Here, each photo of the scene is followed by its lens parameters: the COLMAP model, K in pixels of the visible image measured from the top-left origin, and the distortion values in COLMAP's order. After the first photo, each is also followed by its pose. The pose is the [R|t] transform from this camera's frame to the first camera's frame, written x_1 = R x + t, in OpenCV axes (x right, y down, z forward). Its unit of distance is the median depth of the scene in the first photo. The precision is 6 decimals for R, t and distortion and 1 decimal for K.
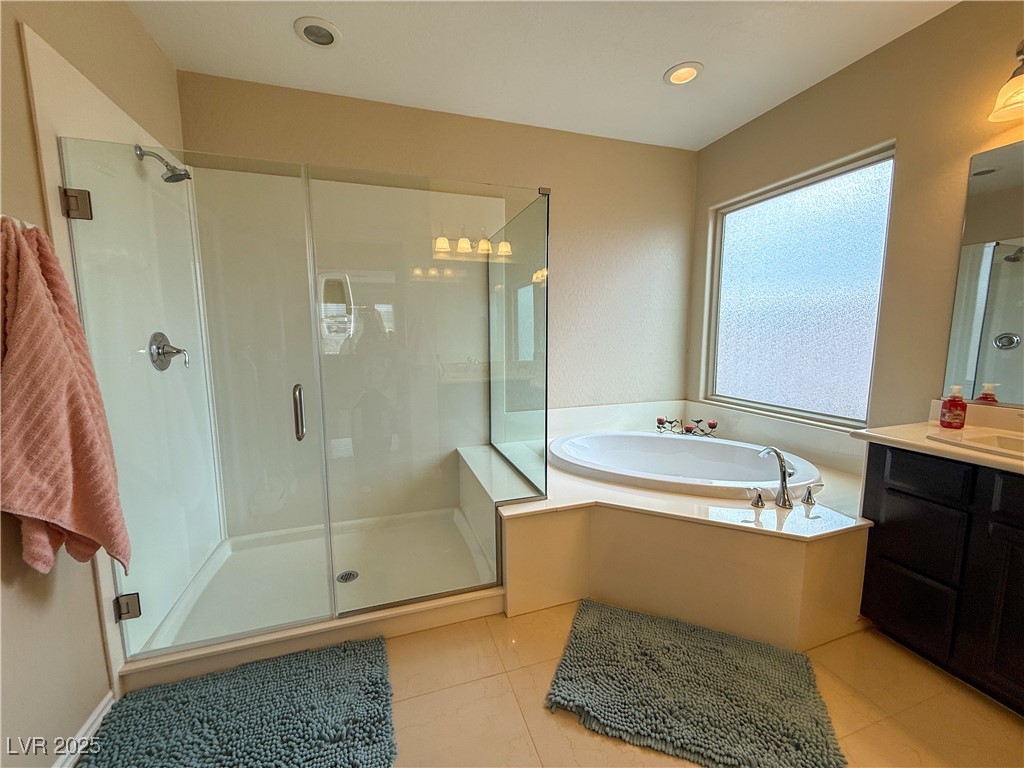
lens RADIAL K [[407.9, 0, 510.0], [0, 407.9, 382.2], [0, 0, 1]] dist [-0.000577, -0.000005]
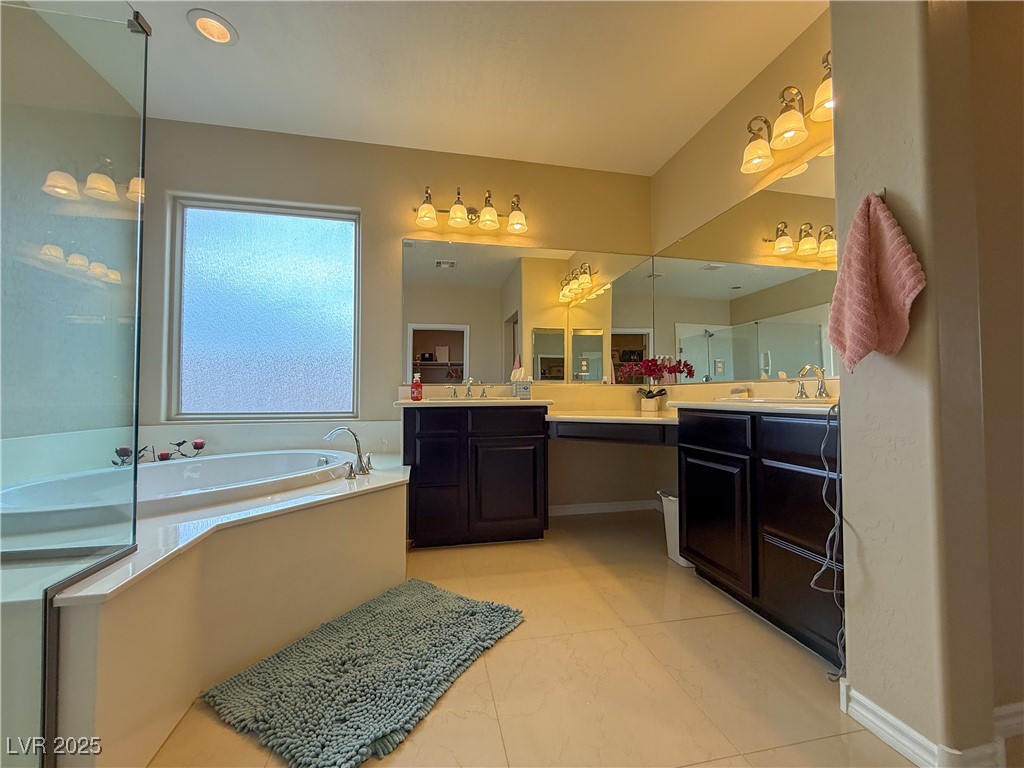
lens RADIAL K [[407.9, 0, 507.1], [0, 407.9, 383.9], [0, 0, 1]] dist [-0.000577, -0.000005]
pose [[0.108334, 0.038874, 0.993354, -0.392346], [0.120111, 0.991403, -0.051897, 0.147886], [-0.986832, 0.124935, 0.102734, 0.412909]]
